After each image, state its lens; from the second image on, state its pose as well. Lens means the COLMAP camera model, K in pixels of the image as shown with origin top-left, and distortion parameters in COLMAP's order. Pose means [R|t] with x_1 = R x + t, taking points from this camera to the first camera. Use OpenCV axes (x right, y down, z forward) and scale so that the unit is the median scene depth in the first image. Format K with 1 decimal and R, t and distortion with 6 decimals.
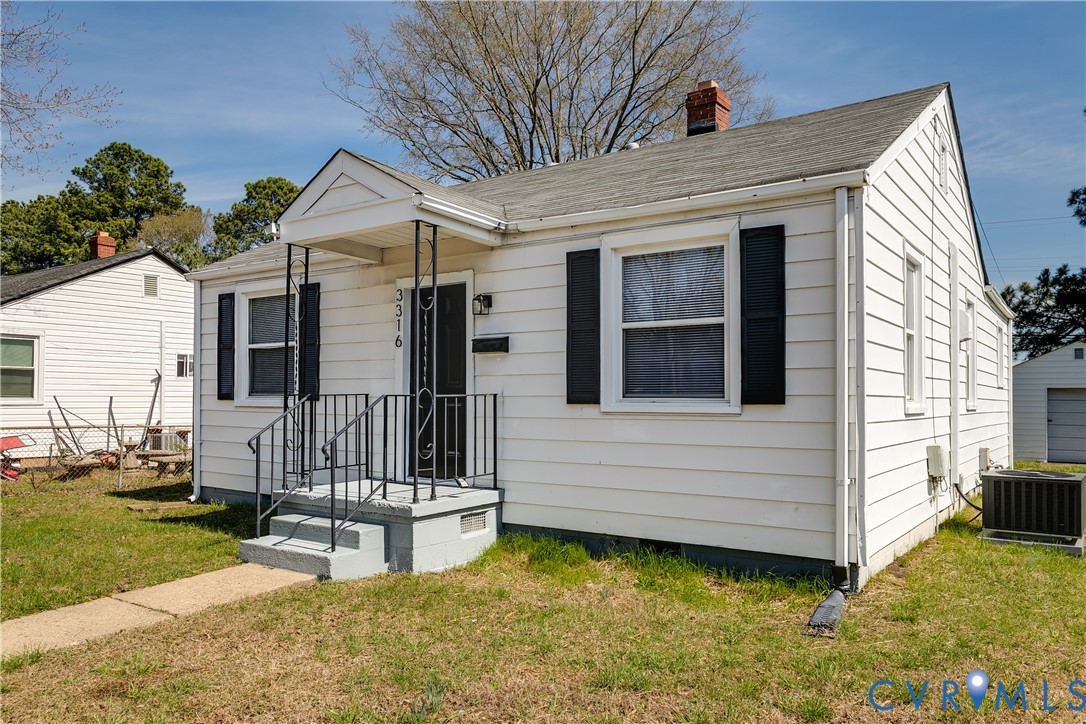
lens RADIAL K [[785.8, 0, 546.6], [0, 785.8, 389.8], [0, 0, 1]] dist [0.046209, -0.001348]
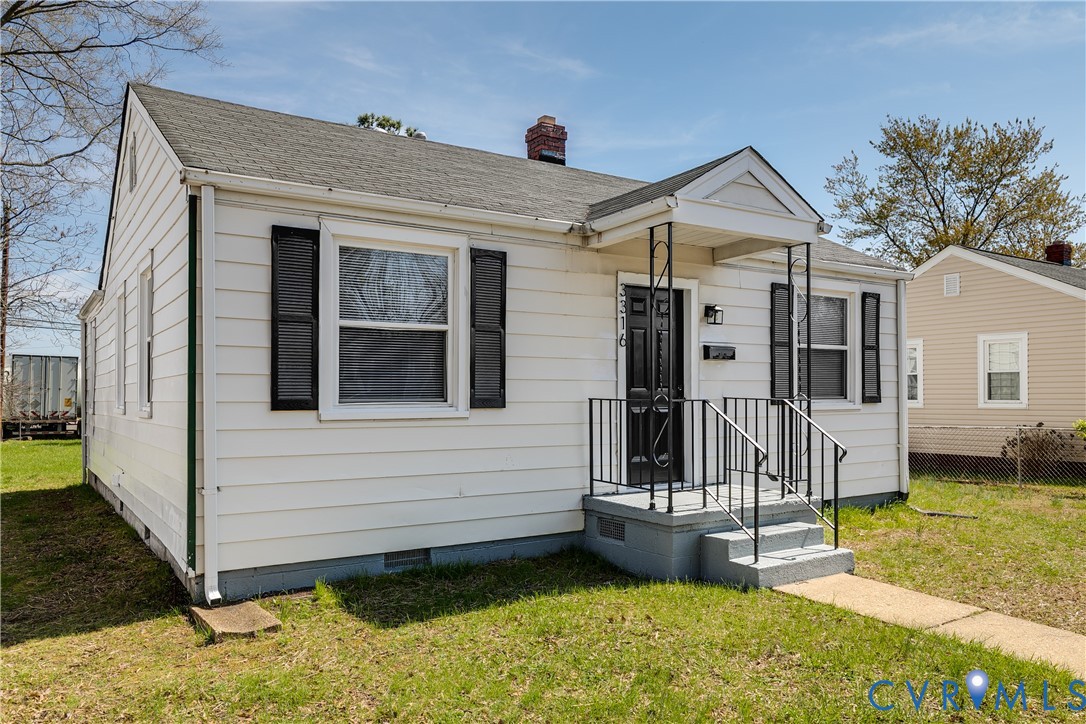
lens RADIAL K [[785.8, 0, 546.6], [0, 785.8, 389.8], [0, 0, 1]] dist [0.046209, -0.001348]
pose [[0.370312, 0.009268, 0.928861, -1.049508], [-0.001980, 0.999956, -0.009188, 0.003980], [-0.928905, 0.001563, 0.370314, 0.732291]]
